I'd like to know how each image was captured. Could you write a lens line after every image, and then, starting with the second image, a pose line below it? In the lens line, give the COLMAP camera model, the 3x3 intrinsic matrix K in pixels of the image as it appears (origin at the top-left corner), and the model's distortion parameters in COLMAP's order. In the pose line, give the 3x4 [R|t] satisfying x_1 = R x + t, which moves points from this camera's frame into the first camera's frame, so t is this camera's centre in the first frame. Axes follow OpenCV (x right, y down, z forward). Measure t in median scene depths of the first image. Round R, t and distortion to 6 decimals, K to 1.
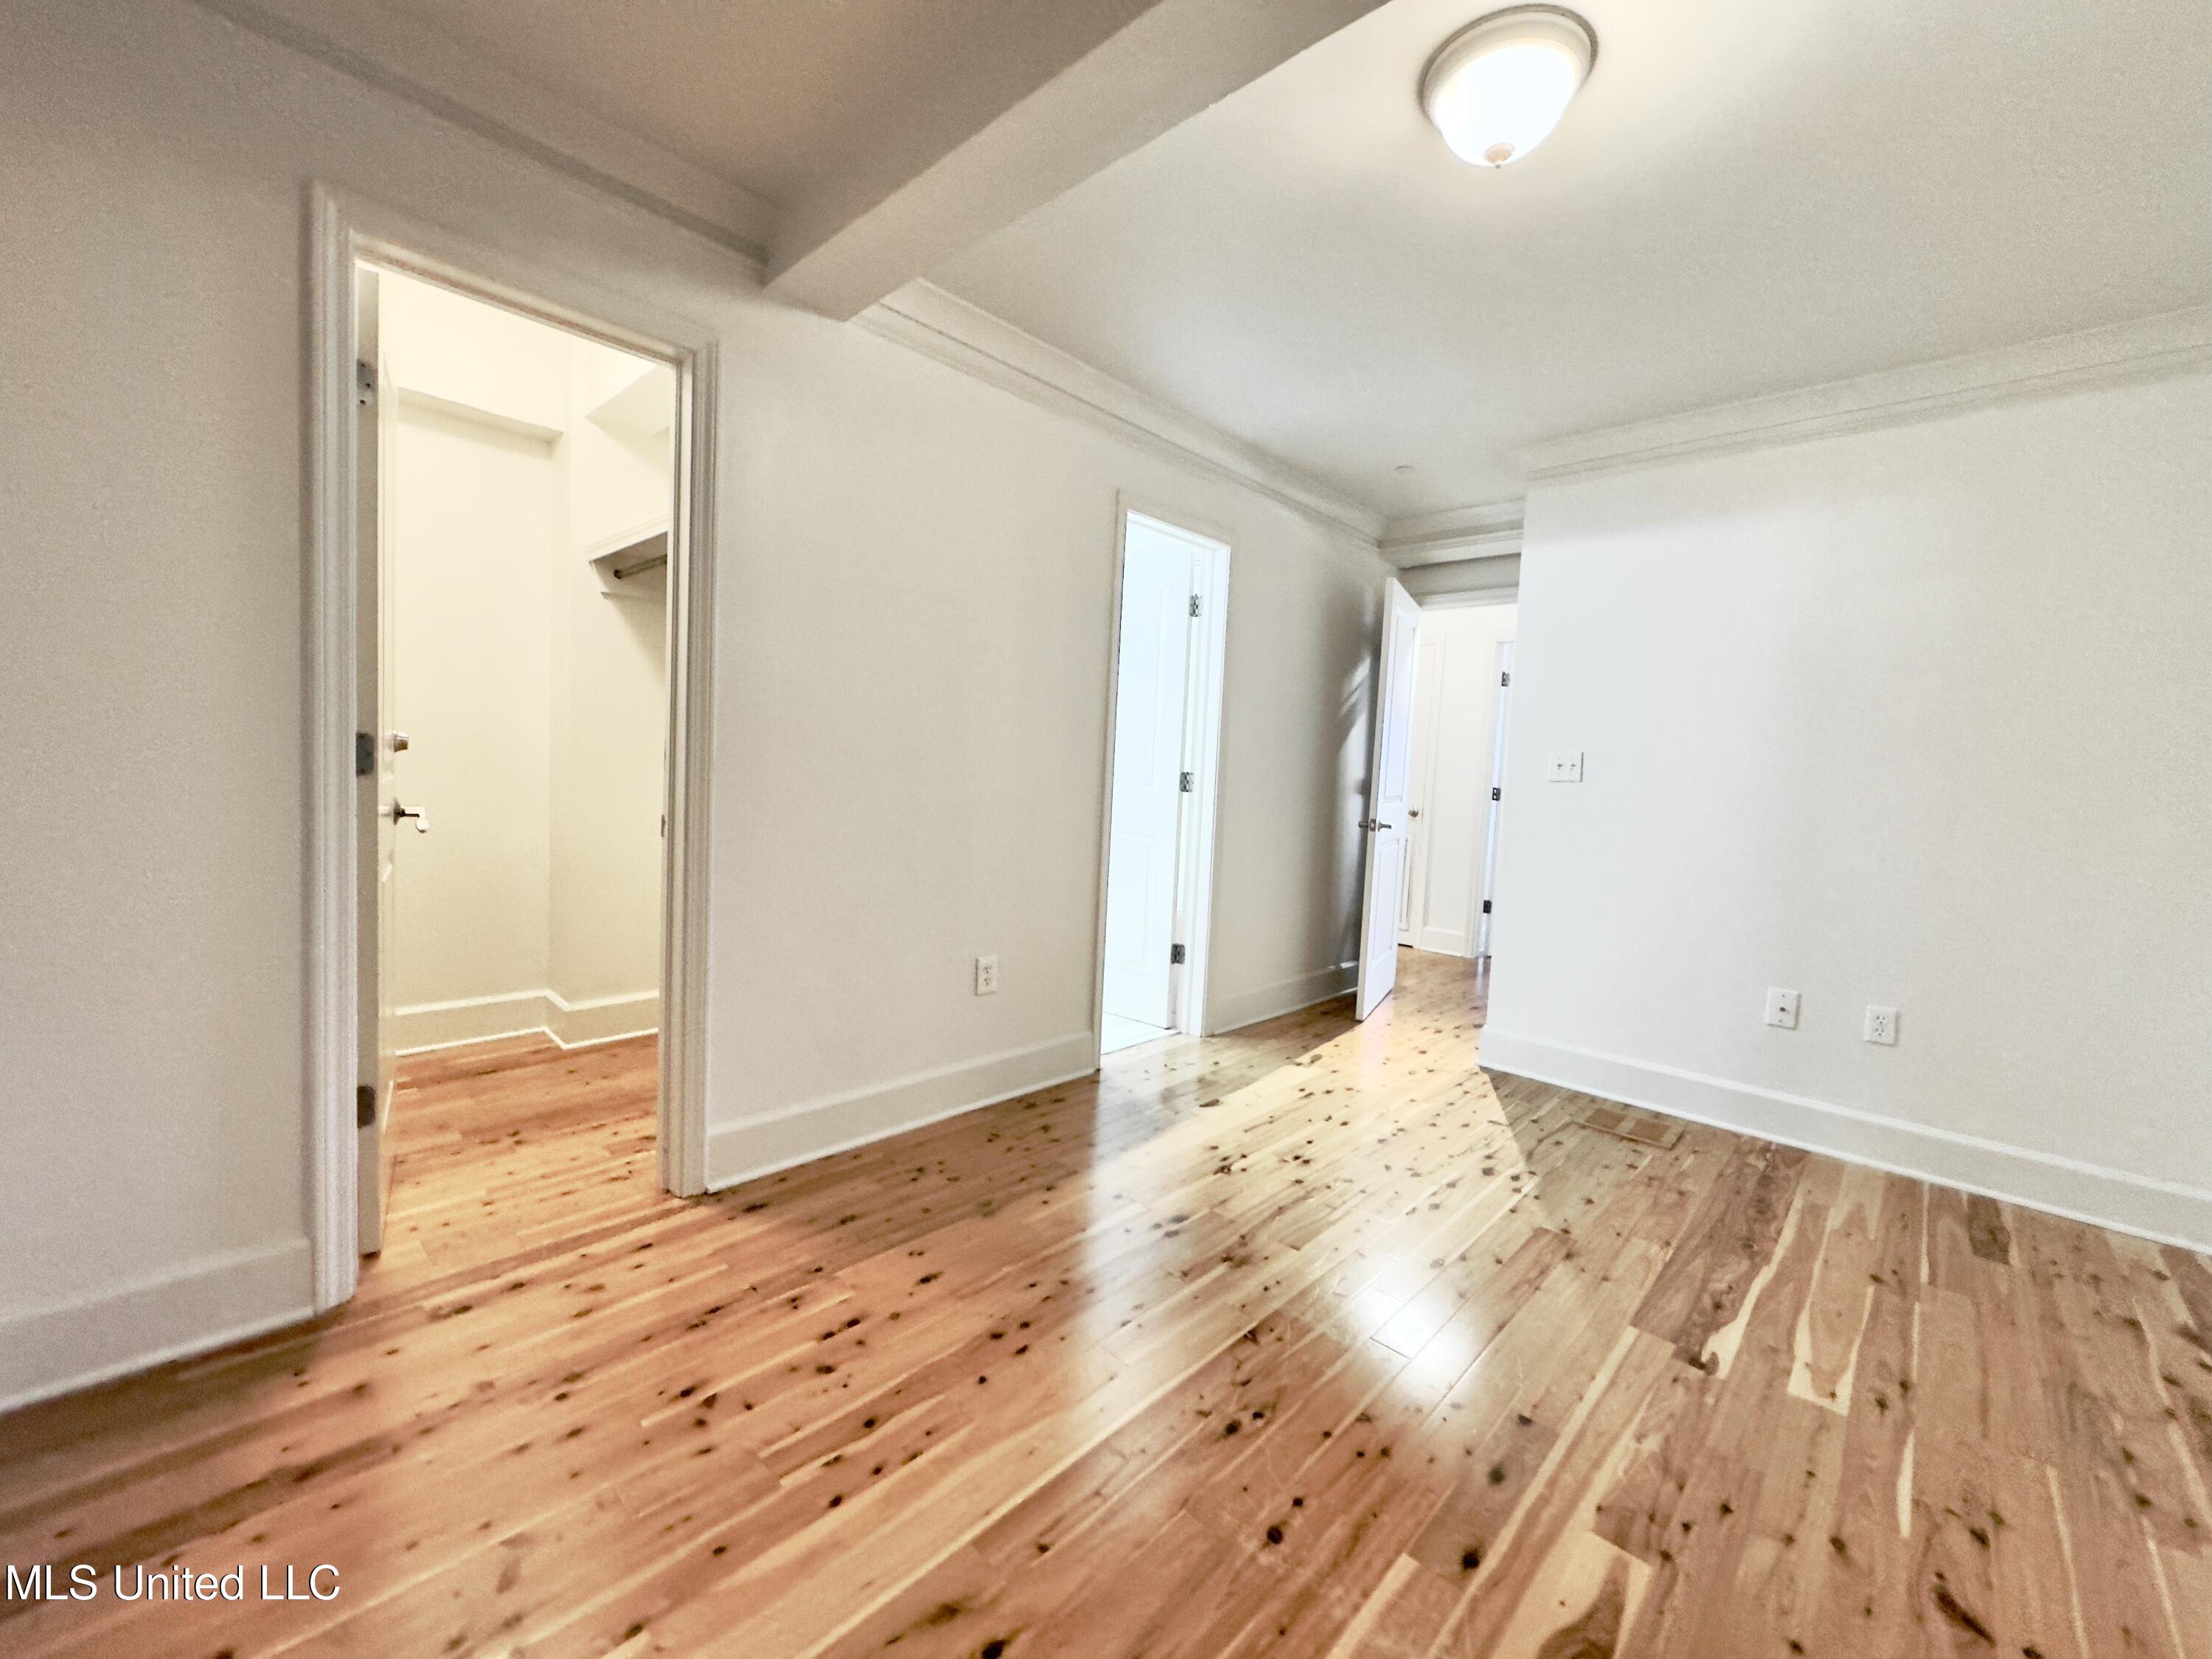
lens RADIAL K [[883.5, 0, 1104.8], [0, 883.5, 828.9], [0, 0, 1]] dist [-0.002899, 0.000518]
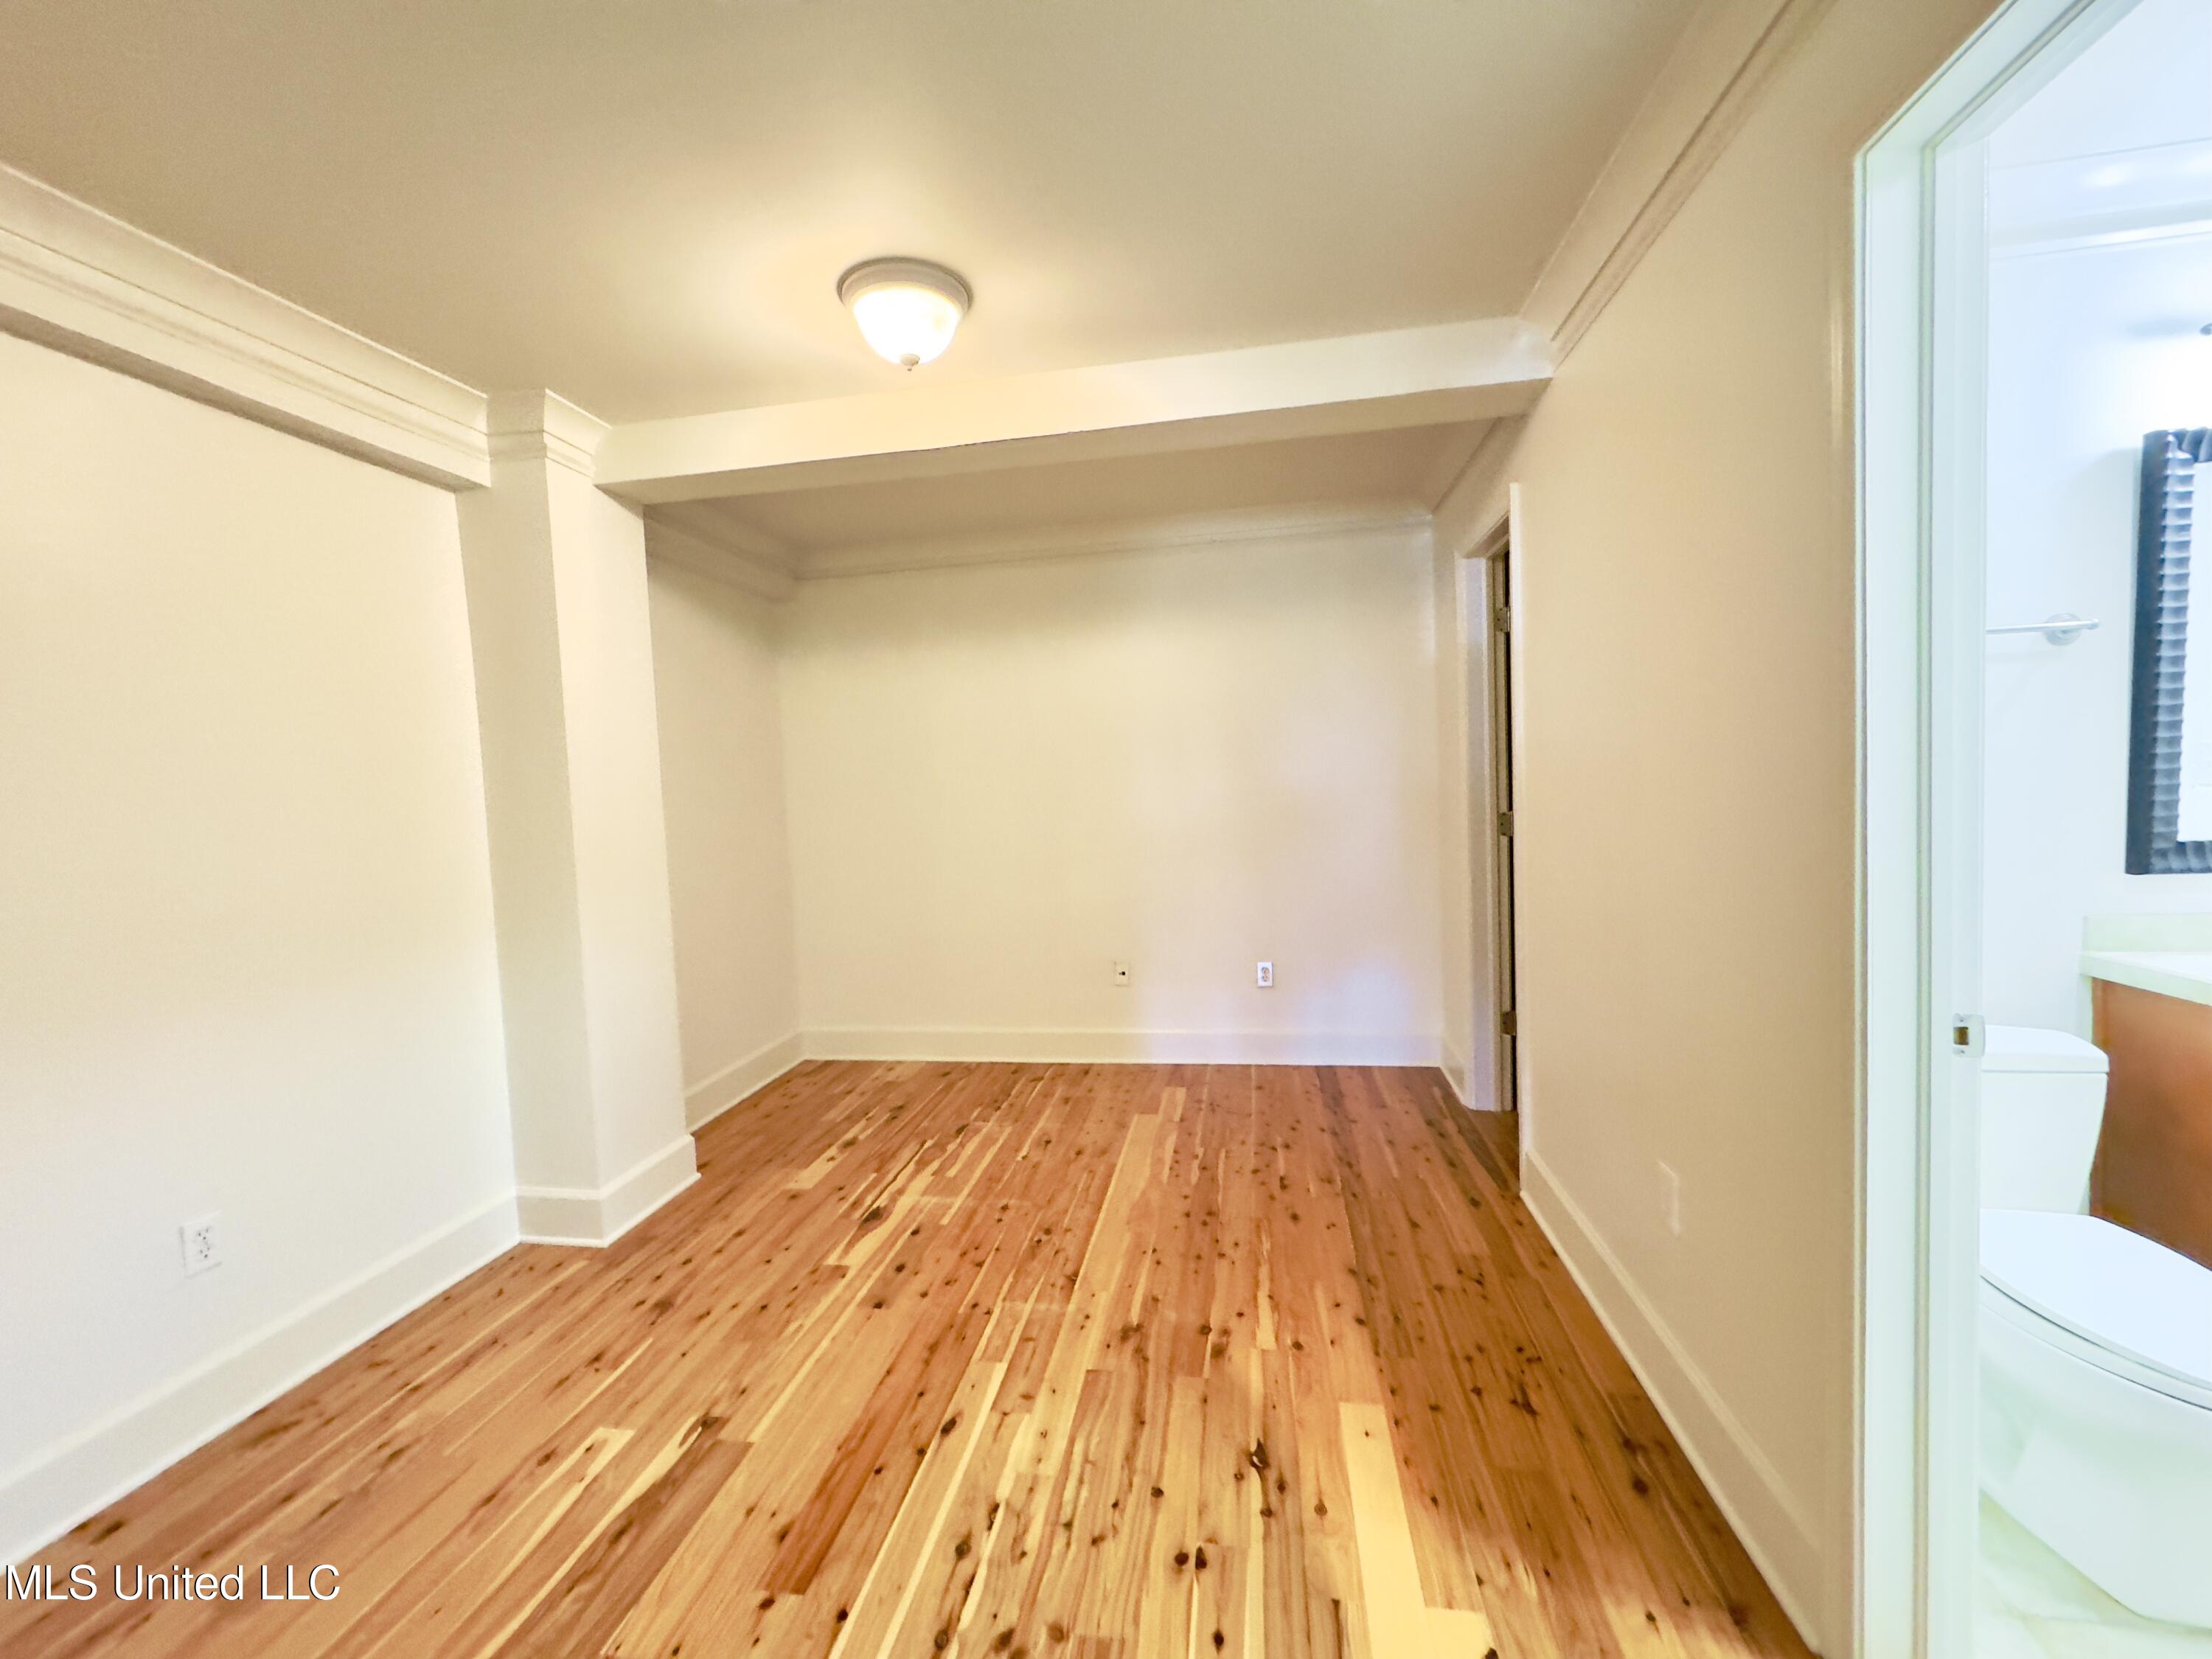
lens RADIAL K [[883.5, 0, 1104.8], [0, 883.5, 828.9], [0, 0, 1]] dist [-0.002899, 0.000518]
pose [[-0.828254, 0.020230, -0.559987, 0.859274], [-0.035204, 0.995495, 0.088032, -0.209935], [0.559246, 0.092627, -0.823811, 2.075079]]
